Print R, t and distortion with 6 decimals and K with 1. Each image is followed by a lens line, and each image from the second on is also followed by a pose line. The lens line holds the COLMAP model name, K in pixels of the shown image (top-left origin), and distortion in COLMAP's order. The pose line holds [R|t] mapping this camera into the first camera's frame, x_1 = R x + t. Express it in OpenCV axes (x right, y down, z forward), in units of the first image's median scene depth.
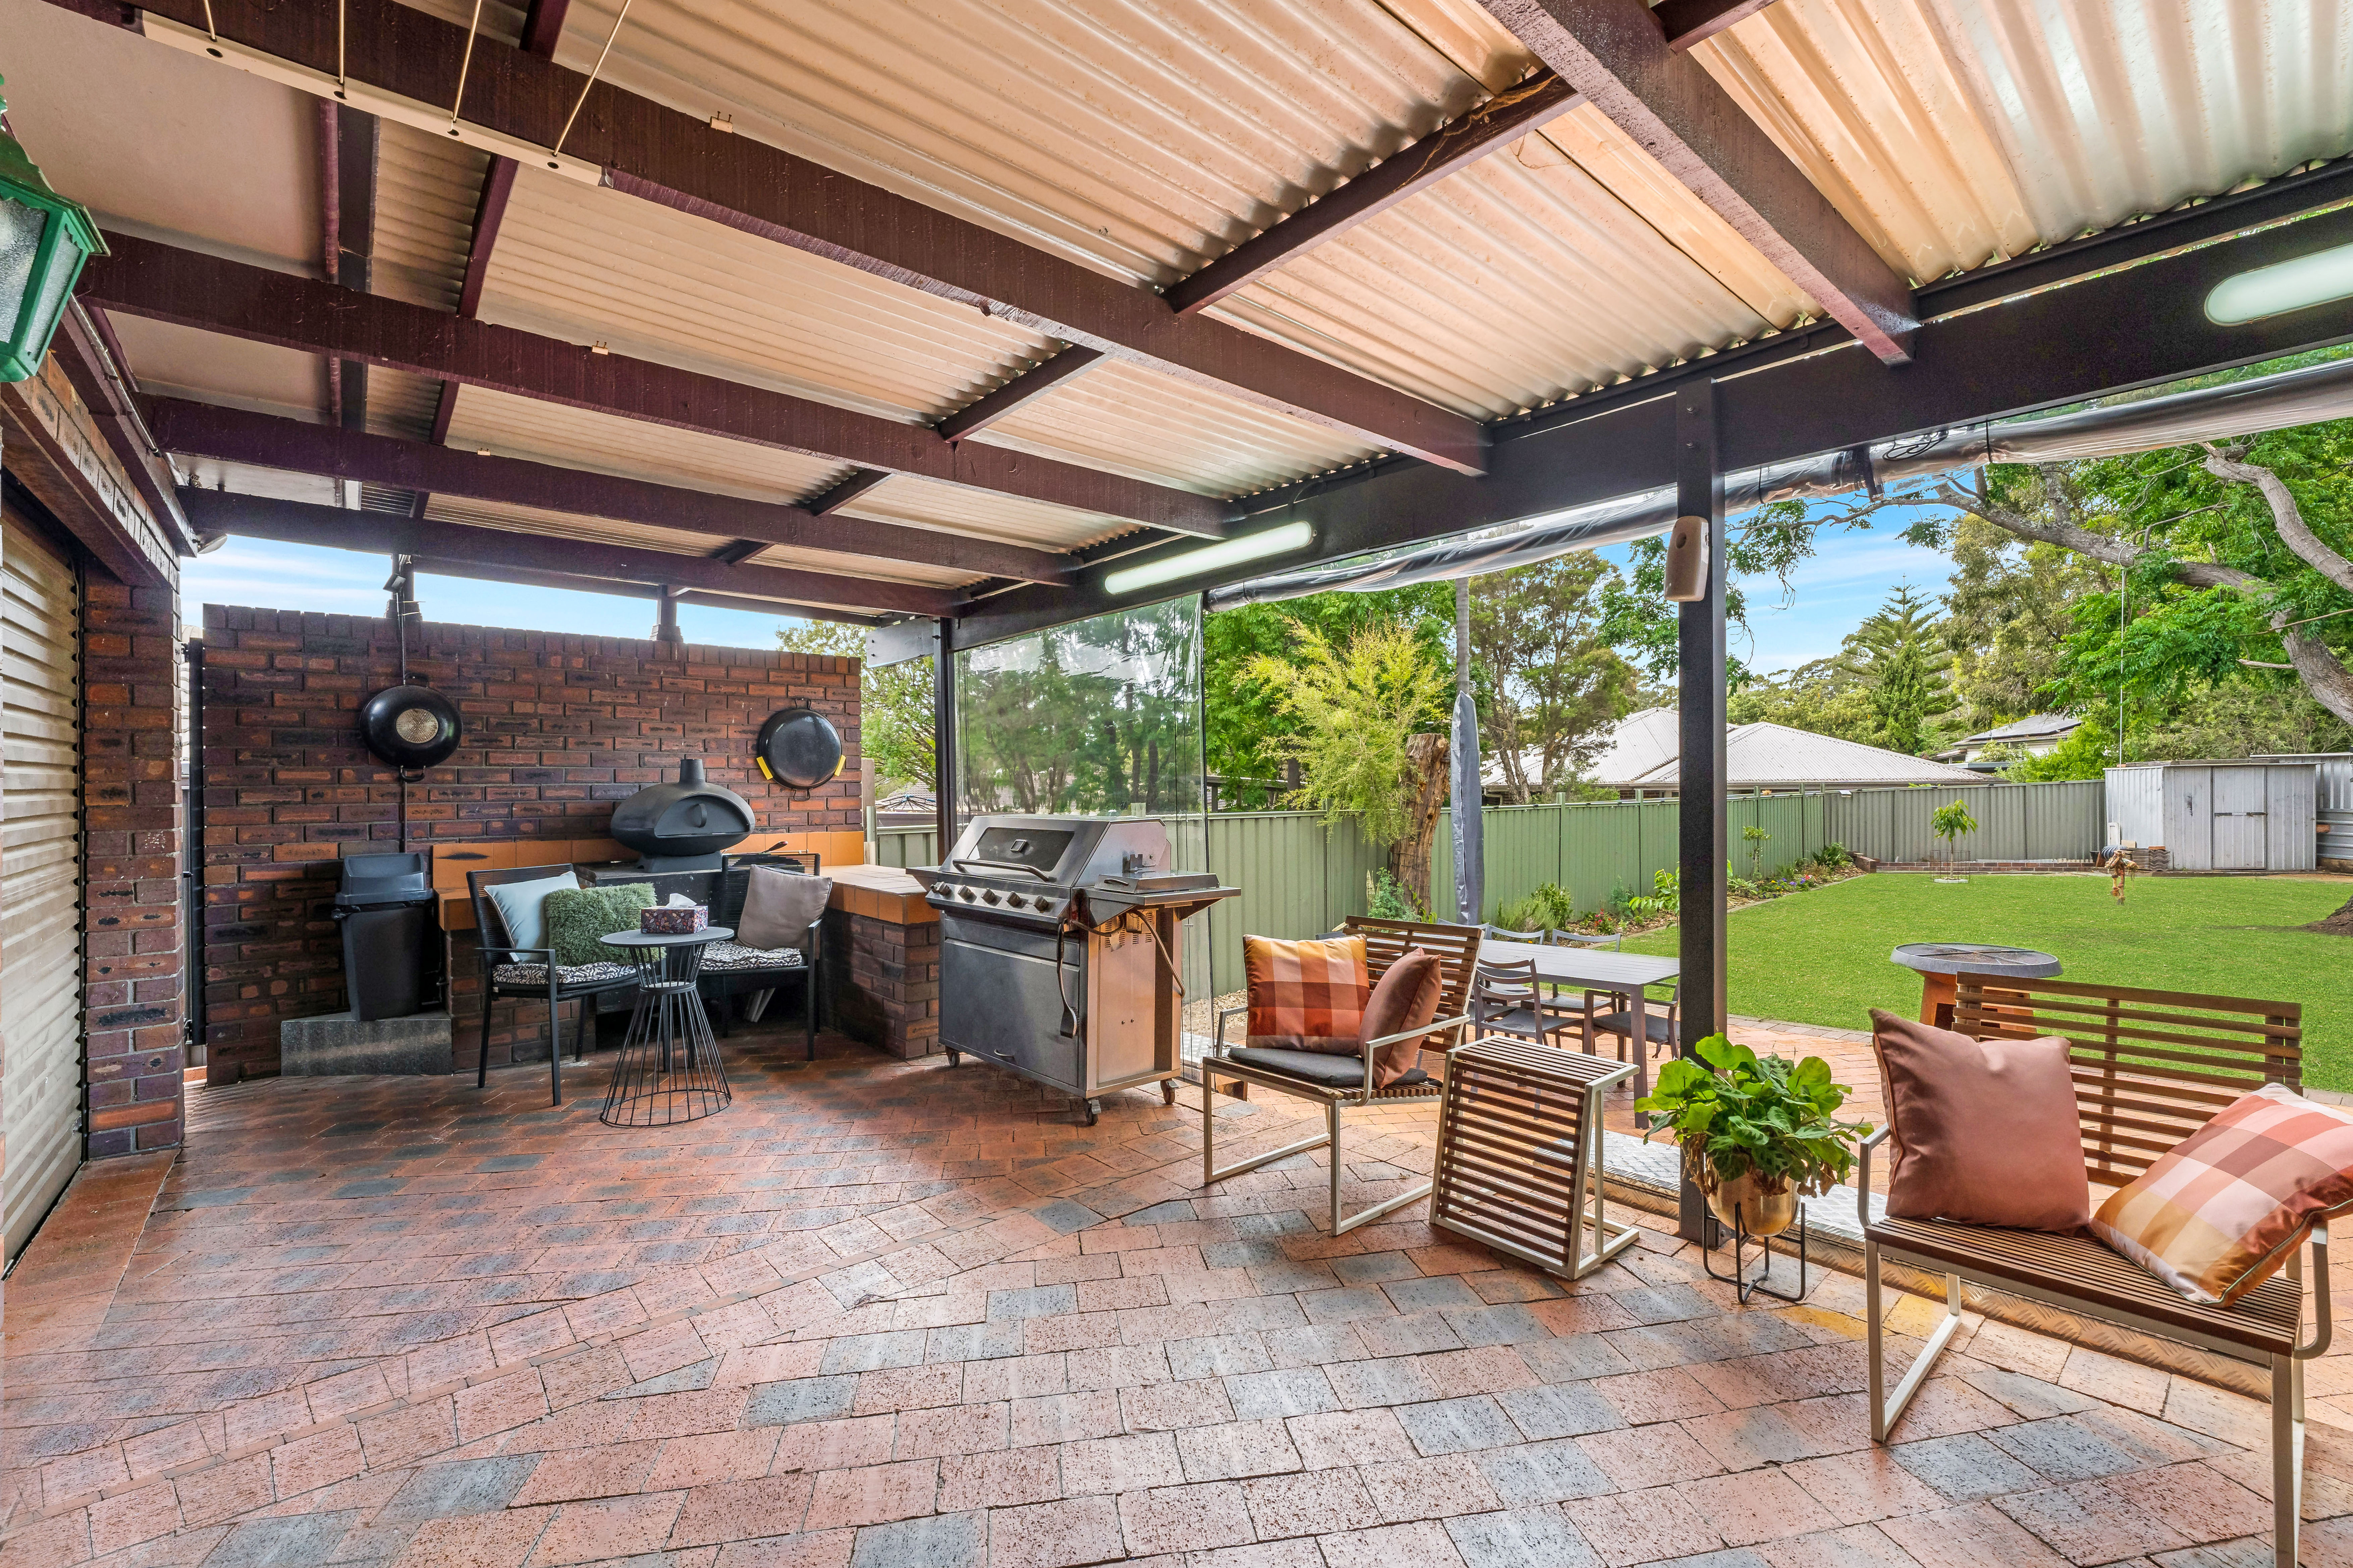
lens RADIAL K [[996.6, 0, 1176.5], [0, 996.6, 784.0], [0, 0, 1]] dist [0.002435, 0.000659]
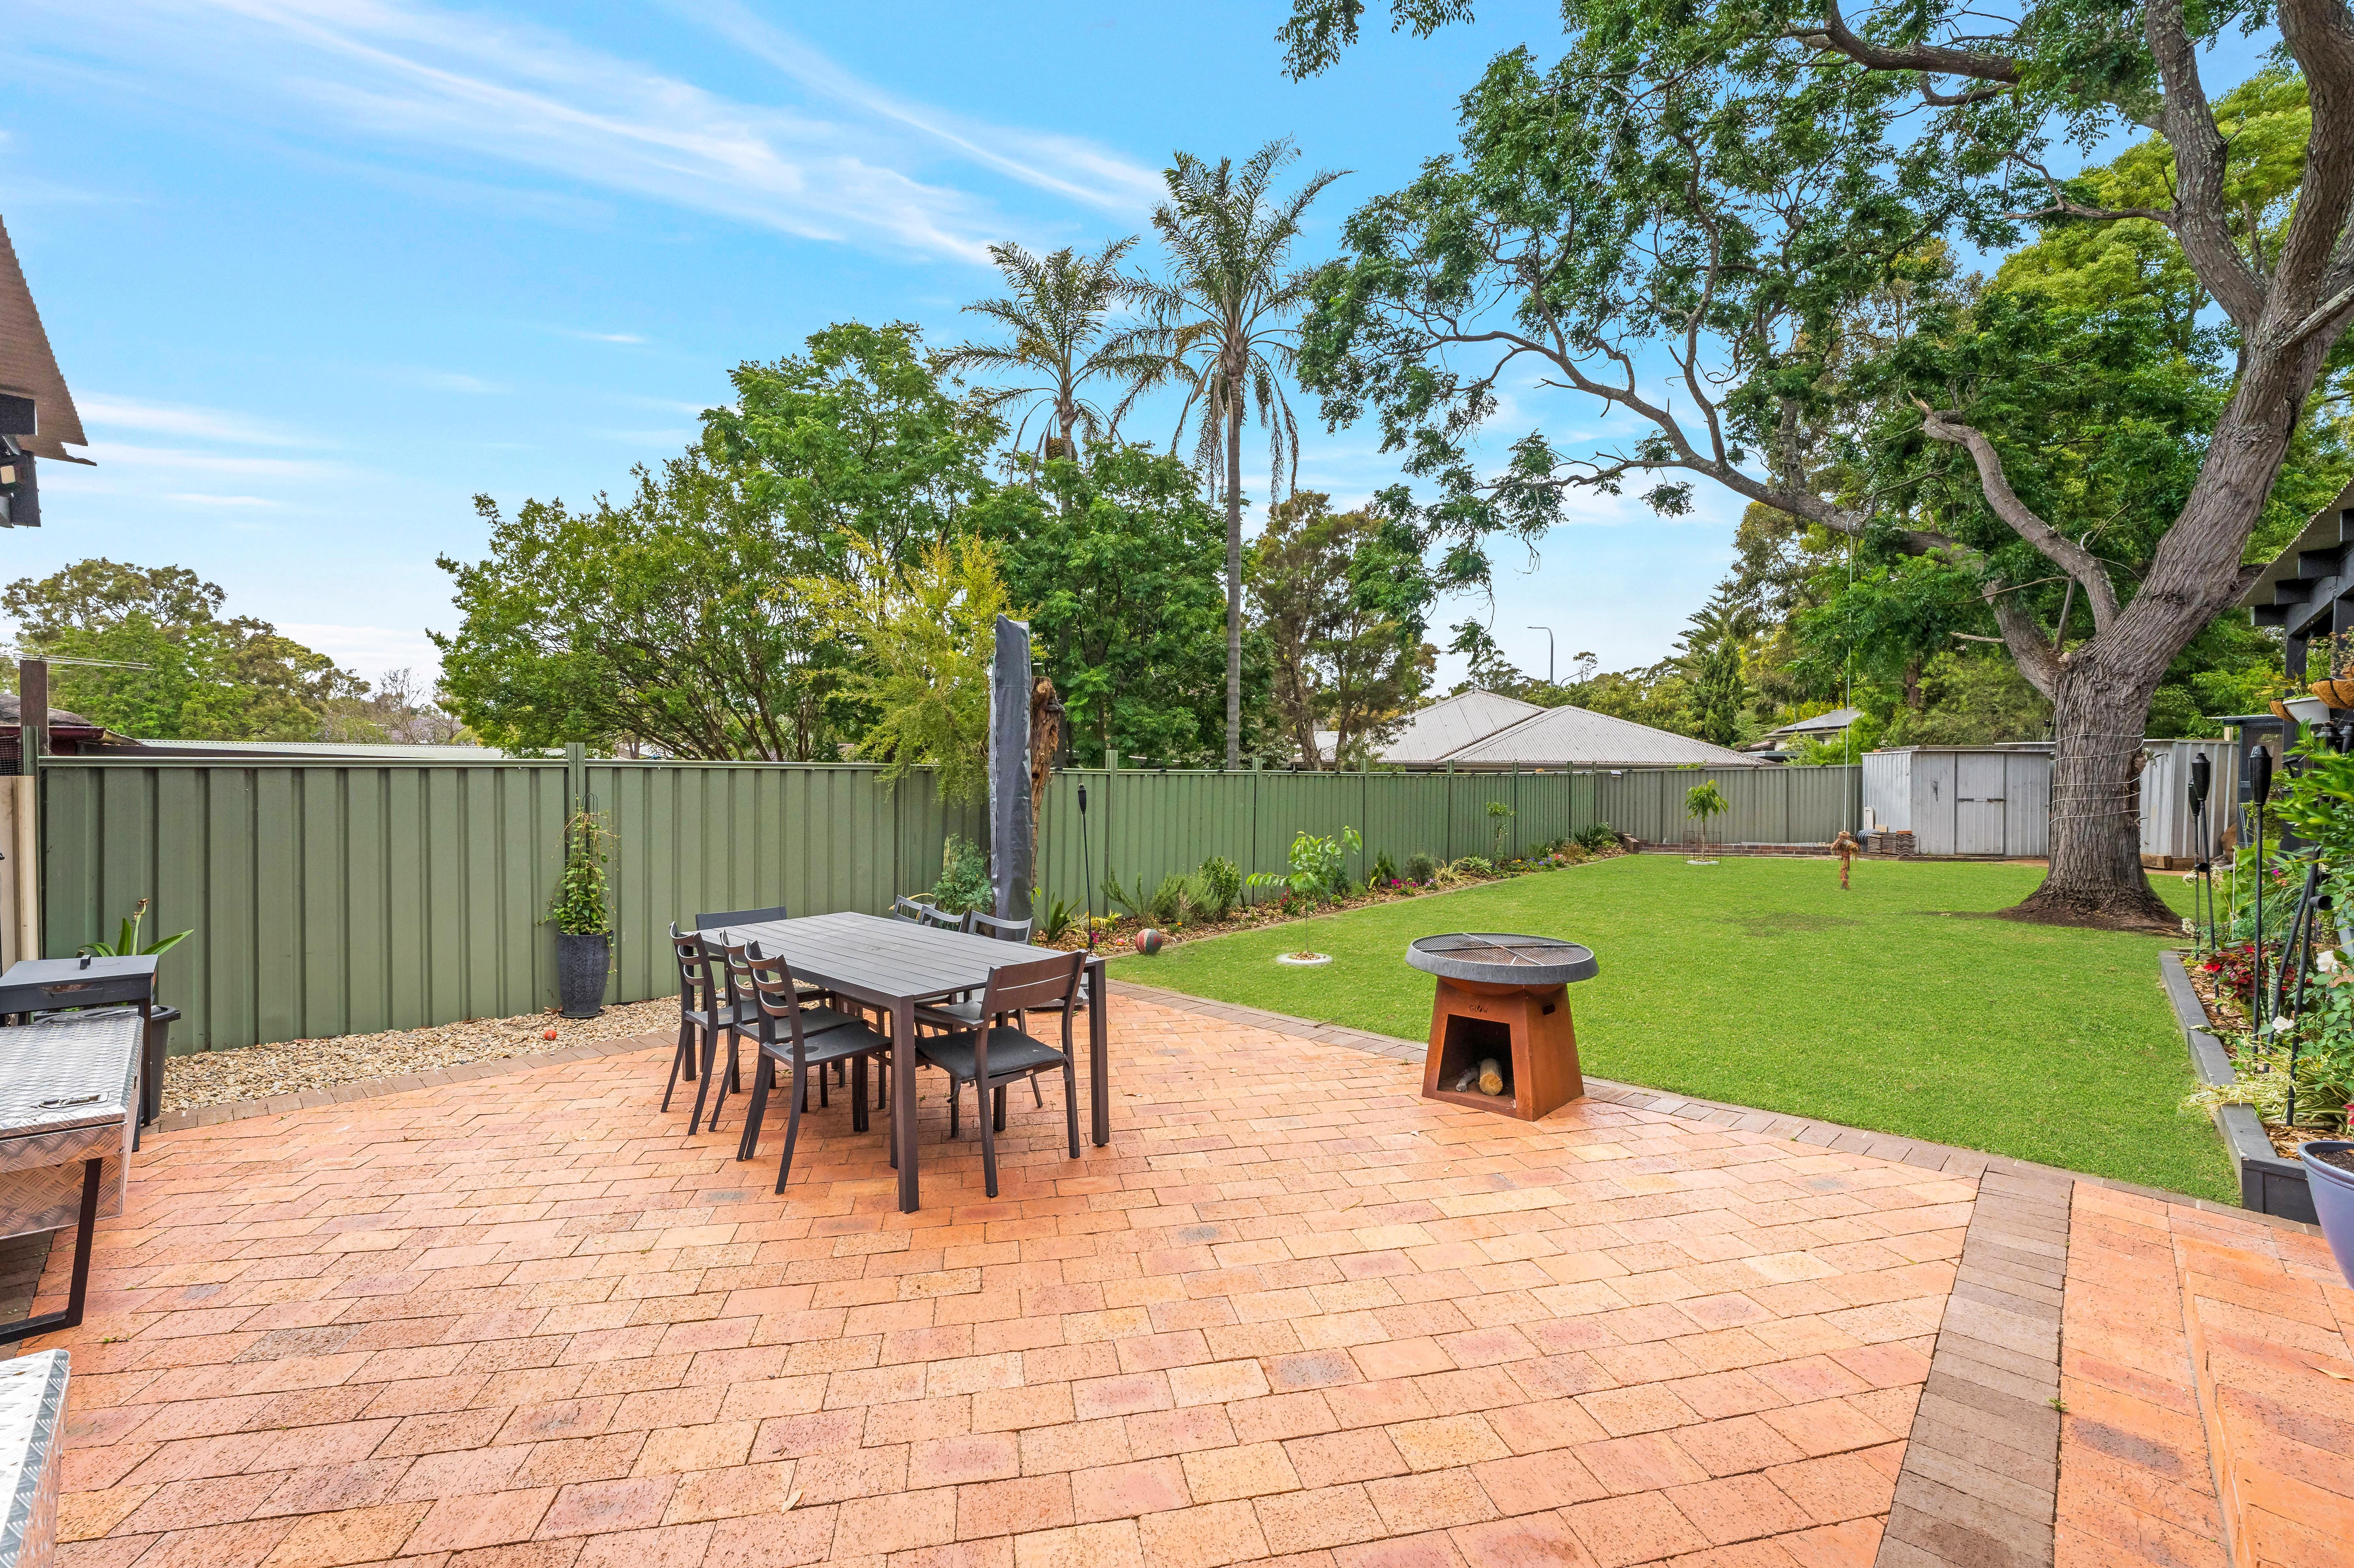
lens RADIAL K [[954.8, 0, 1172.4], [0, 954.8, 762.1], [0, 0, 1]] dist [-0.000434, -0.000002]
pose [[0.996629, 0.020469, 0.079451, 0.171660], [-0.020080, 0.999782, -0.005694, 0.013441], [-0.079550, 0.004080, 0.996823, 0.104297]]
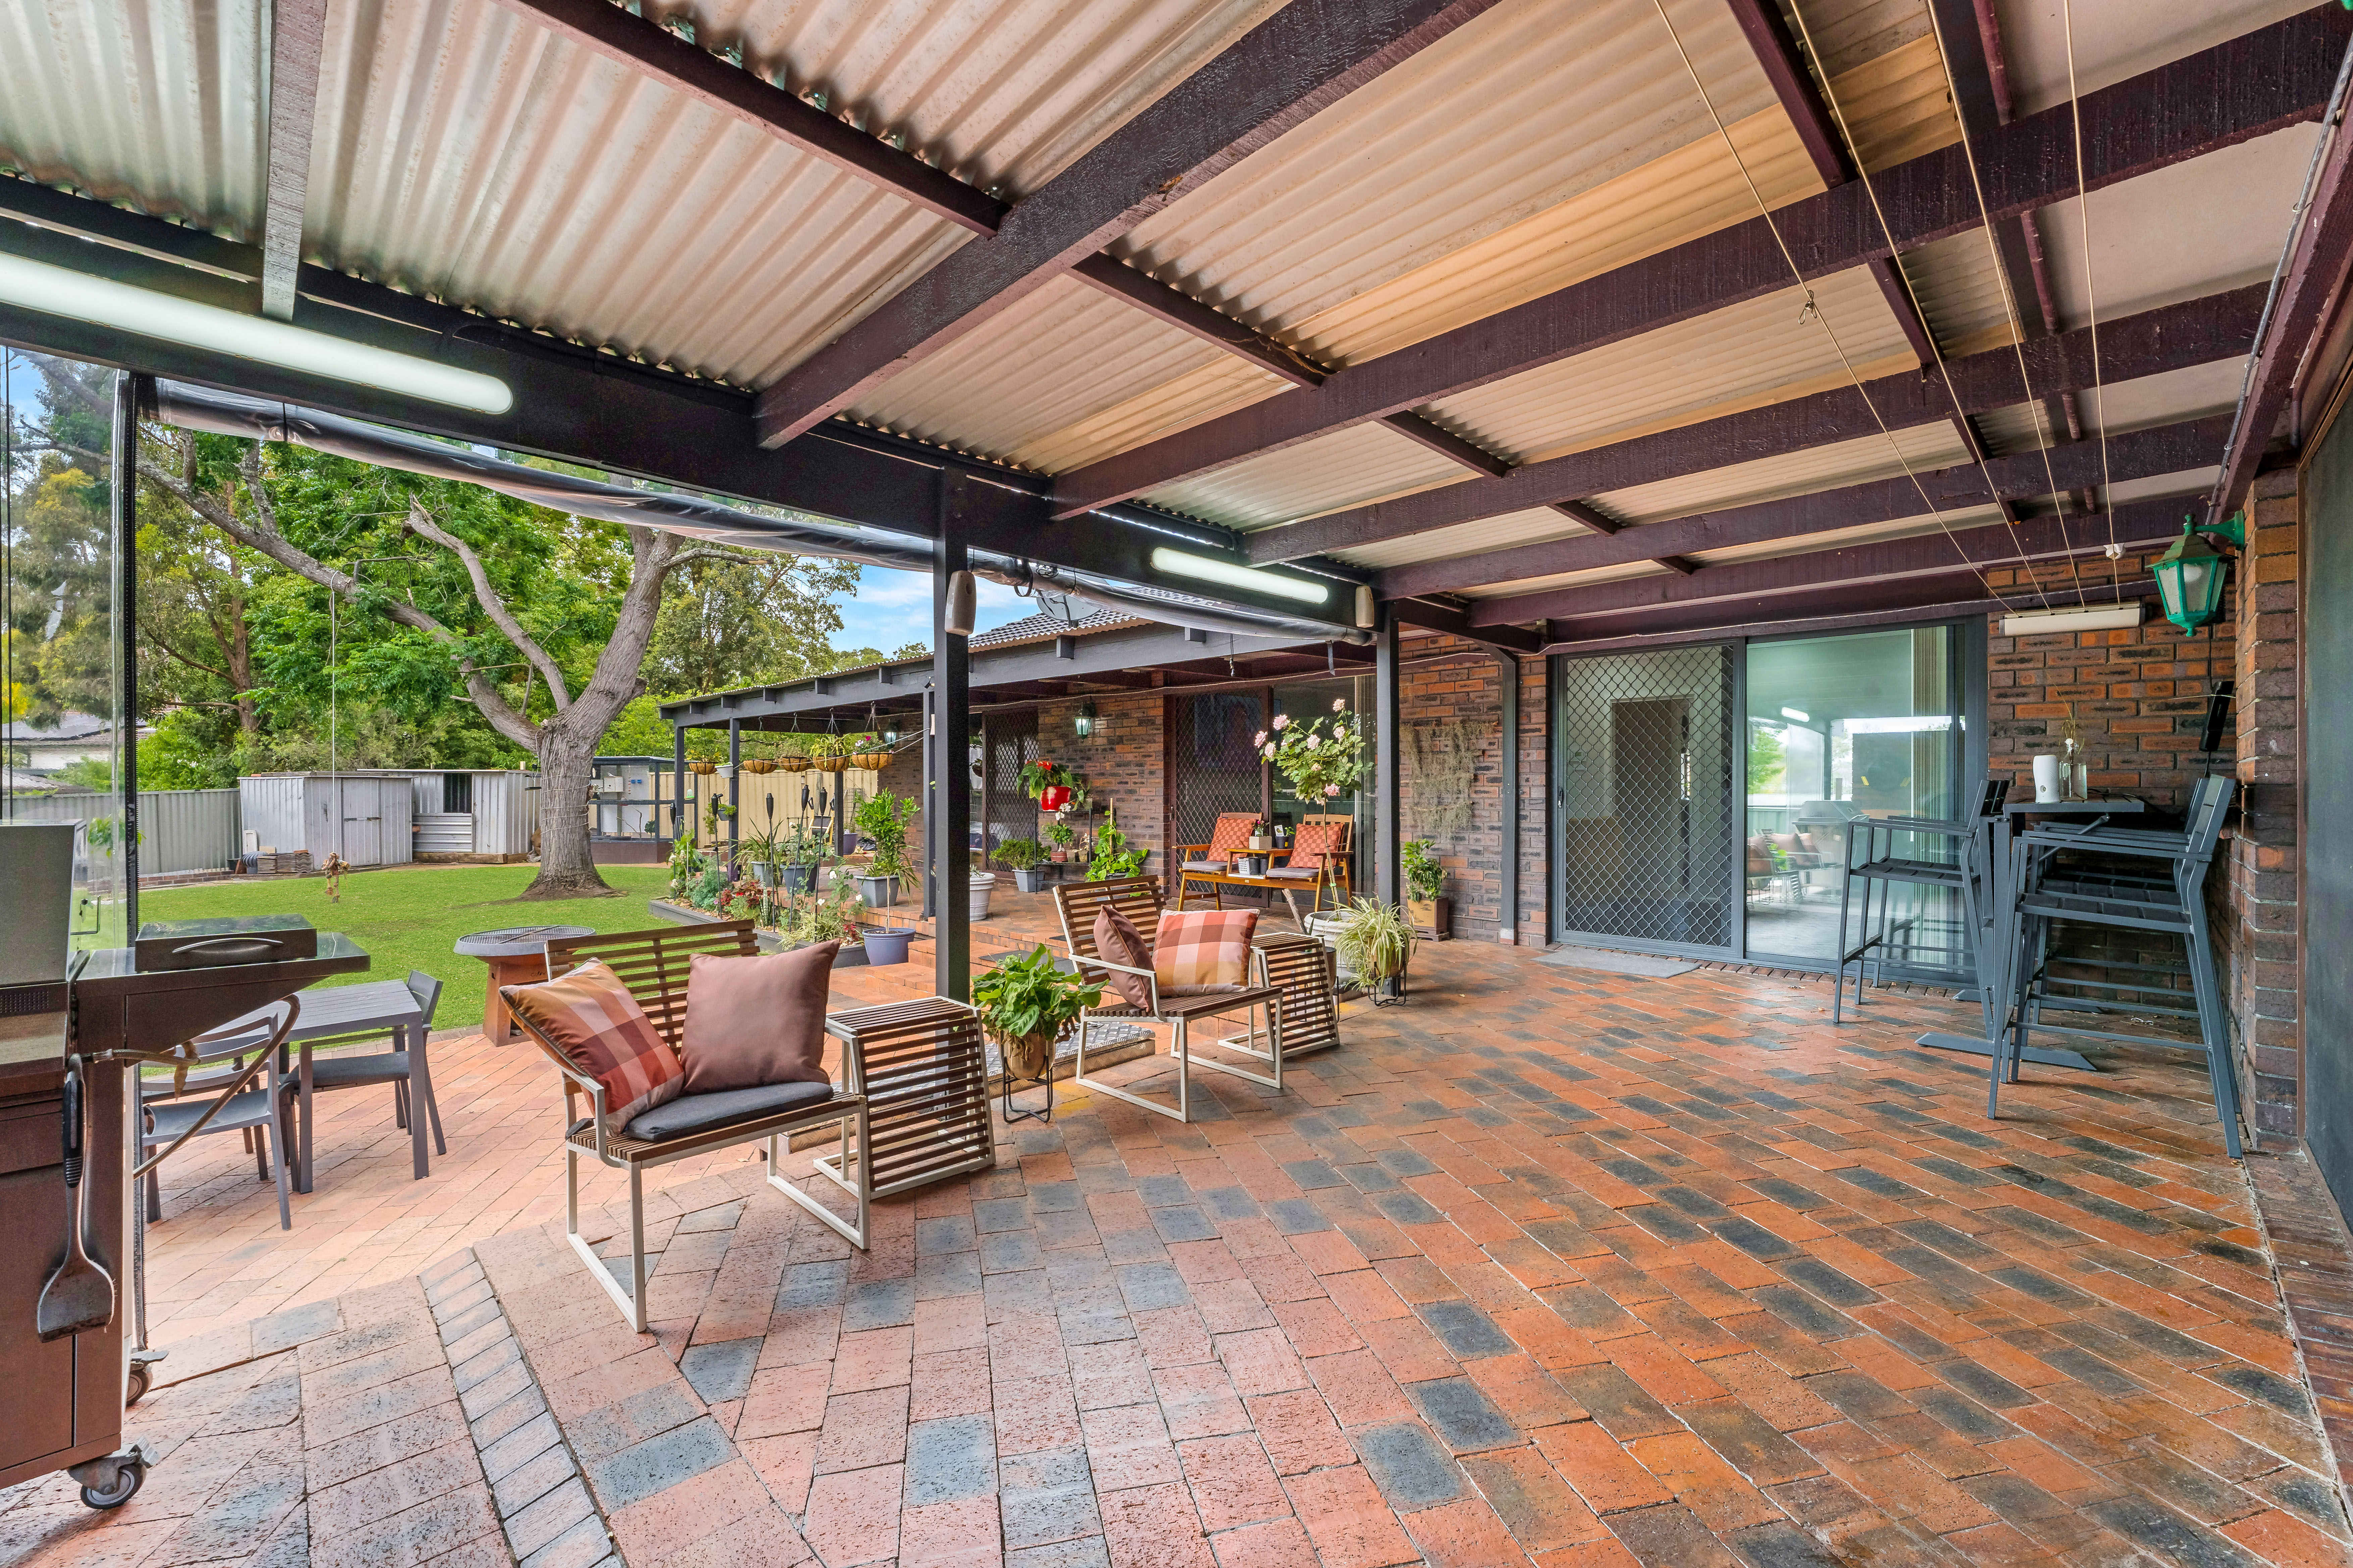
lens RADIAL K [[959.9, 0, 1176.5], [0, 959.9, 784.0], [0, 0, 1]] dist [-0.000662, -0.000092]
pose [[-0.060250, 0.015776, 0.998059, -0.113851], [-0.001891, 0.999871, -0.015919, 0.005344], [-0.998182, -0.002846, -0.060213, 0.116459]]
